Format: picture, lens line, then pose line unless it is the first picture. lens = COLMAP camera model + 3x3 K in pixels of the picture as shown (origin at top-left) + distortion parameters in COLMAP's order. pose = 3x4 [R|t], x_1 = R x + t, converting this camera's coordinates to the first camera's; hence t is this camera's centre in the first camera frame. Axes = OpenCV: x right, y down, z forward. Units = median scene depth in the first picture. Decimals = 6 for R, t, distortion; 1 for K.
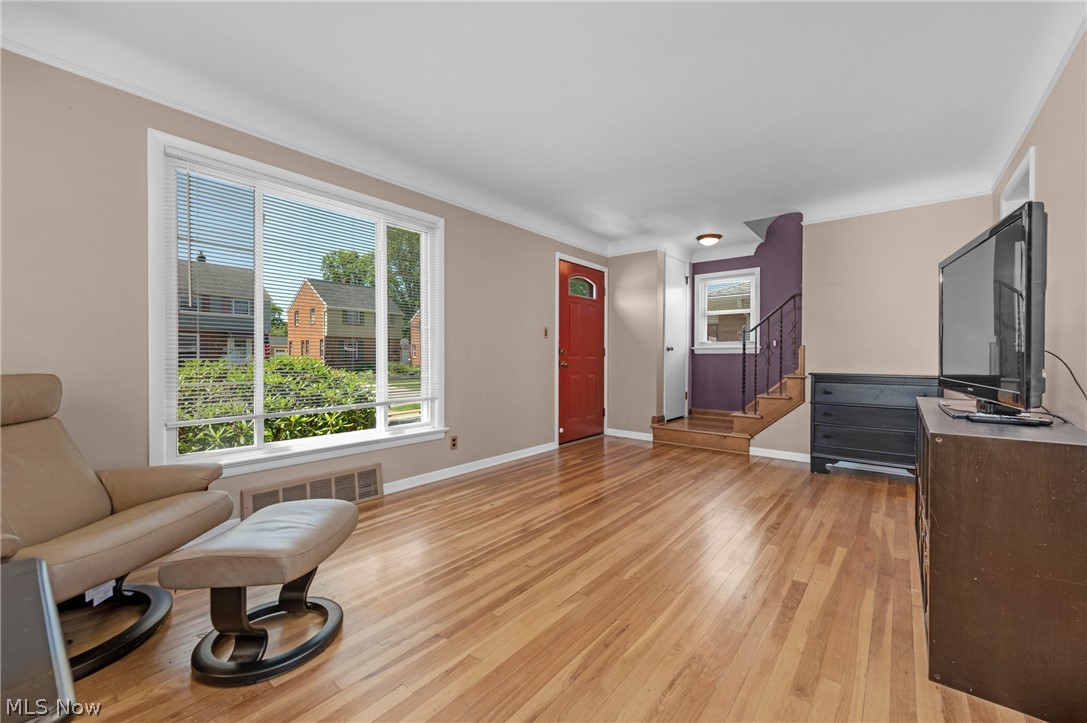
lens RADIAL K [[427.3, 0, 549.6], [0, 427.3, 359.9], [0, 0, 1]] dist [0.016461, -0.004385]
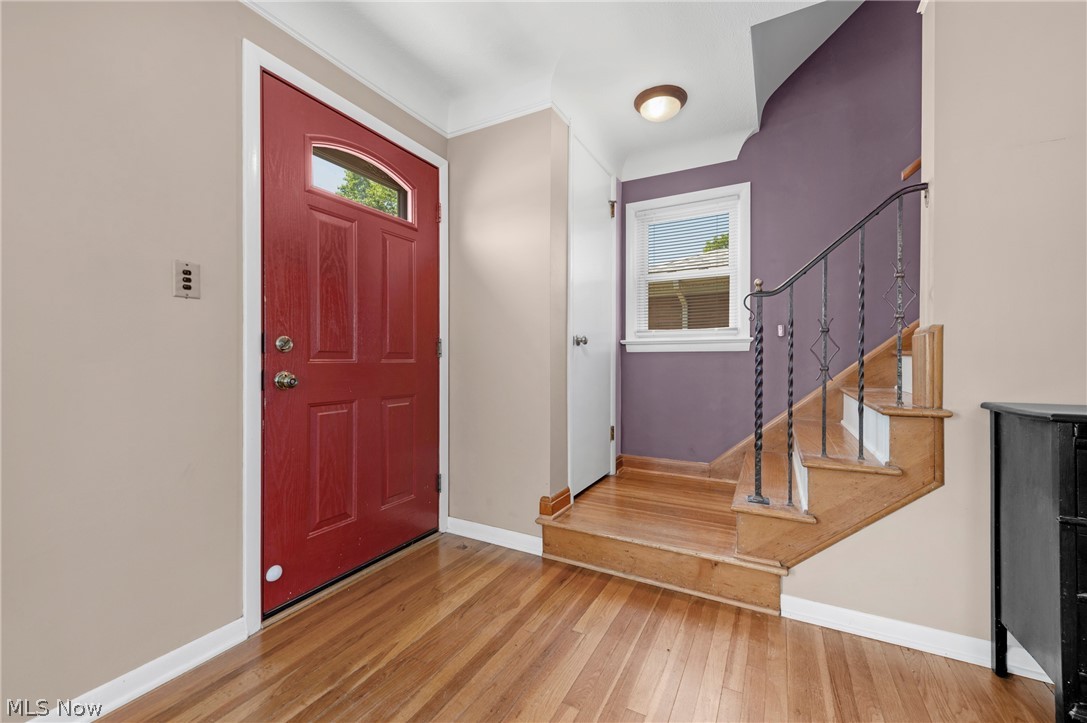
lens RADIAL K [[427.3, 0, 564.9], [0, 427.3, 359.3], [0, 0, 1]] dist [0.016461, -0.004385]
pose [[0.974463, -0.002180, 0.224537, 0.178333], [0.003315, 0.999984, -0.004680, -0.004013], [-0.224523, 0.005305, 0.974454, 0.614306]]
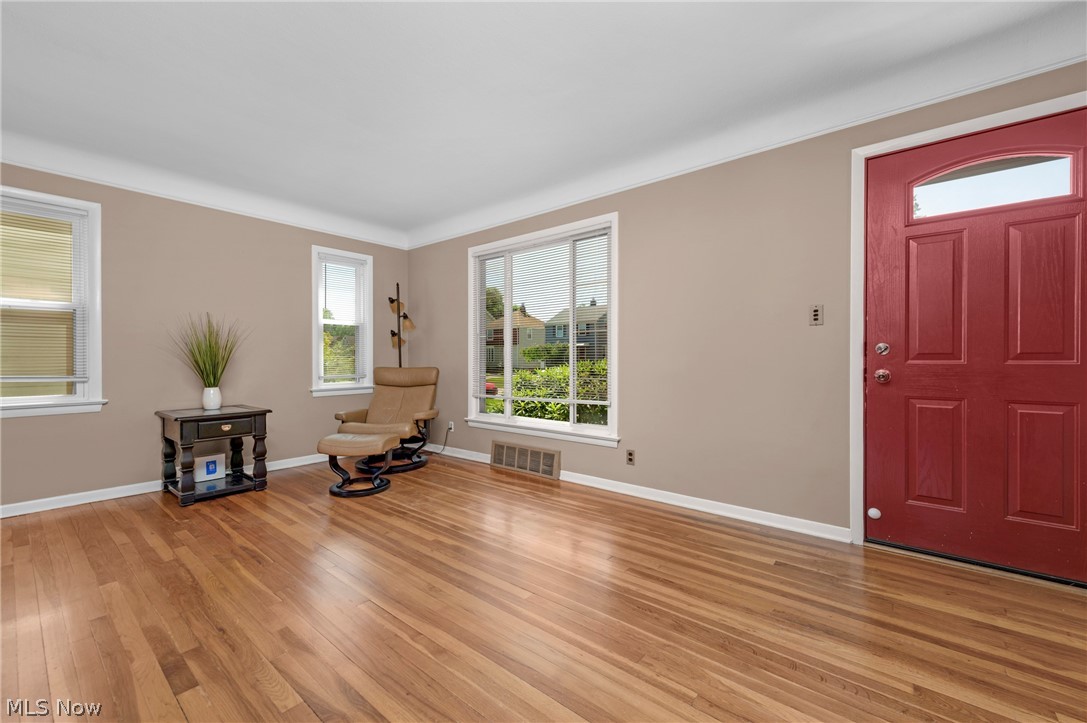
lens RADIAL K [[427.3, 0, 539.5], [0, 427.3, 364.8], [0, 0, 1]] dist [0.016461, -0.004385]
pose [[0.002048, 0.013161, -0.999911, 0.510519], [-0.003994, 0.999906, 0.013152, -0.006430], [0.999990, 0.003967, 0.002100, 0.627281]]
